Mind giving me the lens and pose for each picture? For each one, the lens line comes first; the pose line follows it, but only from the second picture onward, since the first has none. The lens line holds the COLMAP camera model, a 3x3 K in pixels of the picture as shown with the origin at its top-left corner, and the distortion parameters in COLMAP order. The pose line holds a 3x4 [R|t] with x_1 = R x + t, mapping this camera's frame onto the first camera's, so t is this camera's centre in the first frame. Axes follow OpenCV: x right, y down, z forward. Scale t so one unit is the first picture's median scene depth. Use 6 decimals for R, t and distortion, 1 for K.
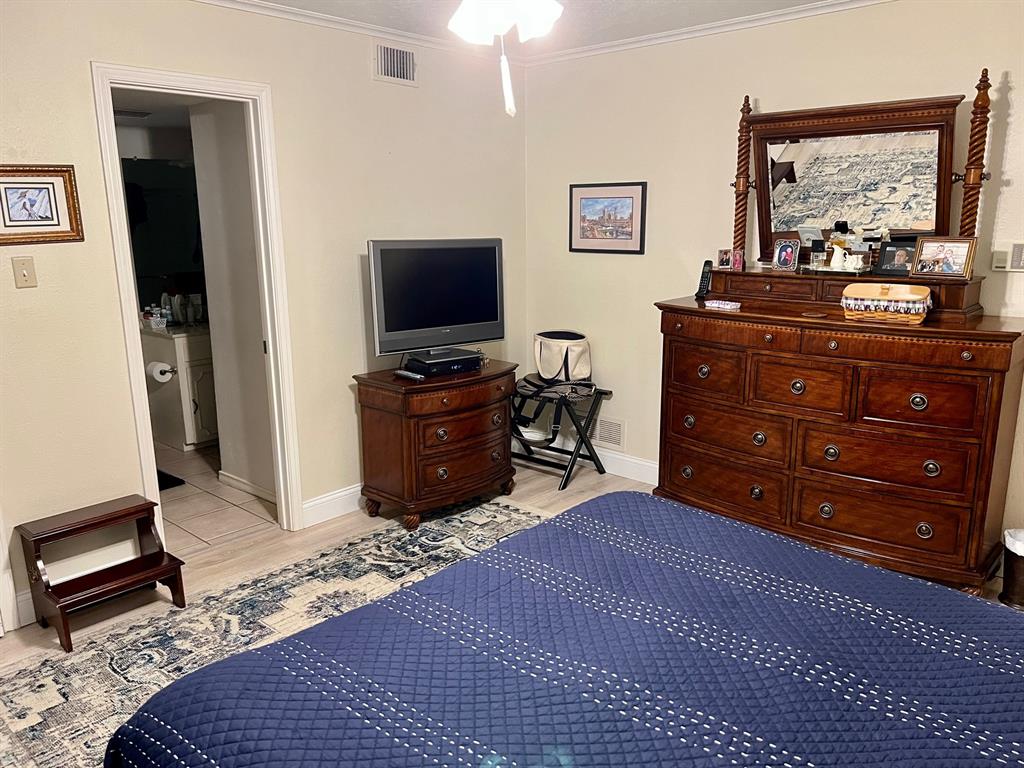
lens RADIAL K [[771.8, 0, 512.4], [0, 771.8, 385.2], [0, 0, 1]] dist [0.054879, -0.066130]
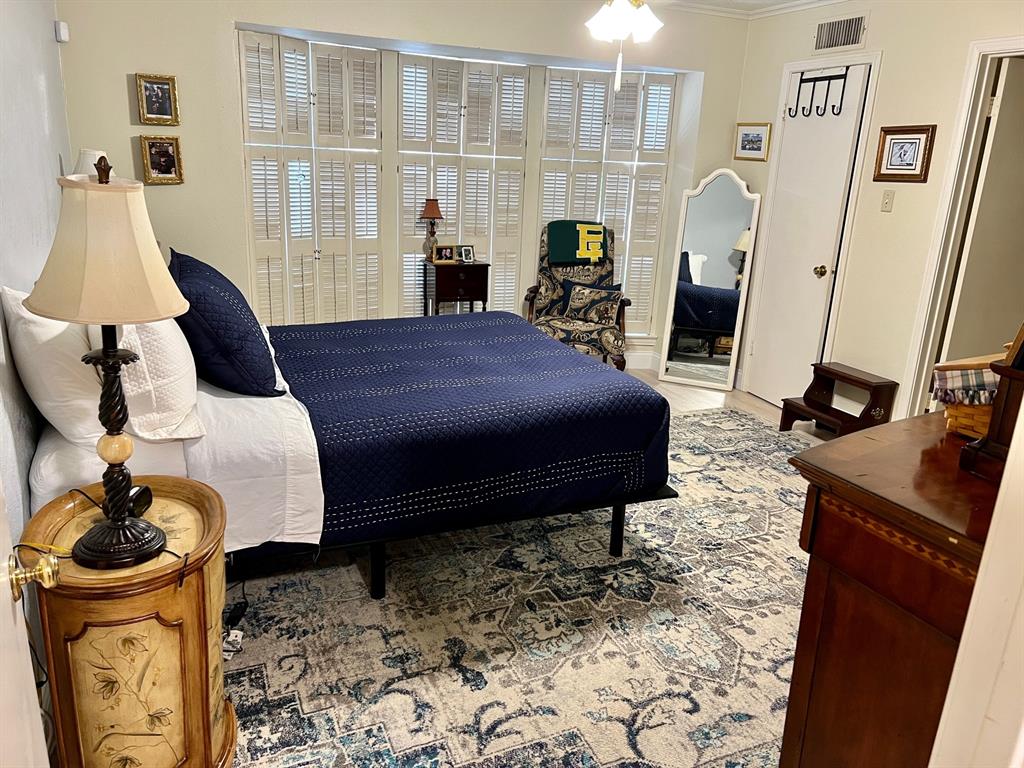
lens RADIAL K [[771.8, 0, 512.5], [0, 771.8, 385.6], [0, 0, 1]] dist [0.054879, -0.066130]
pose [[-0.414116, 0.258499, -0.872746, 1.043211], [-0.229647, 0.898136, 0.374986, -0.221899], [0.880778, 0.355712, -0.312569, 0.964256]]
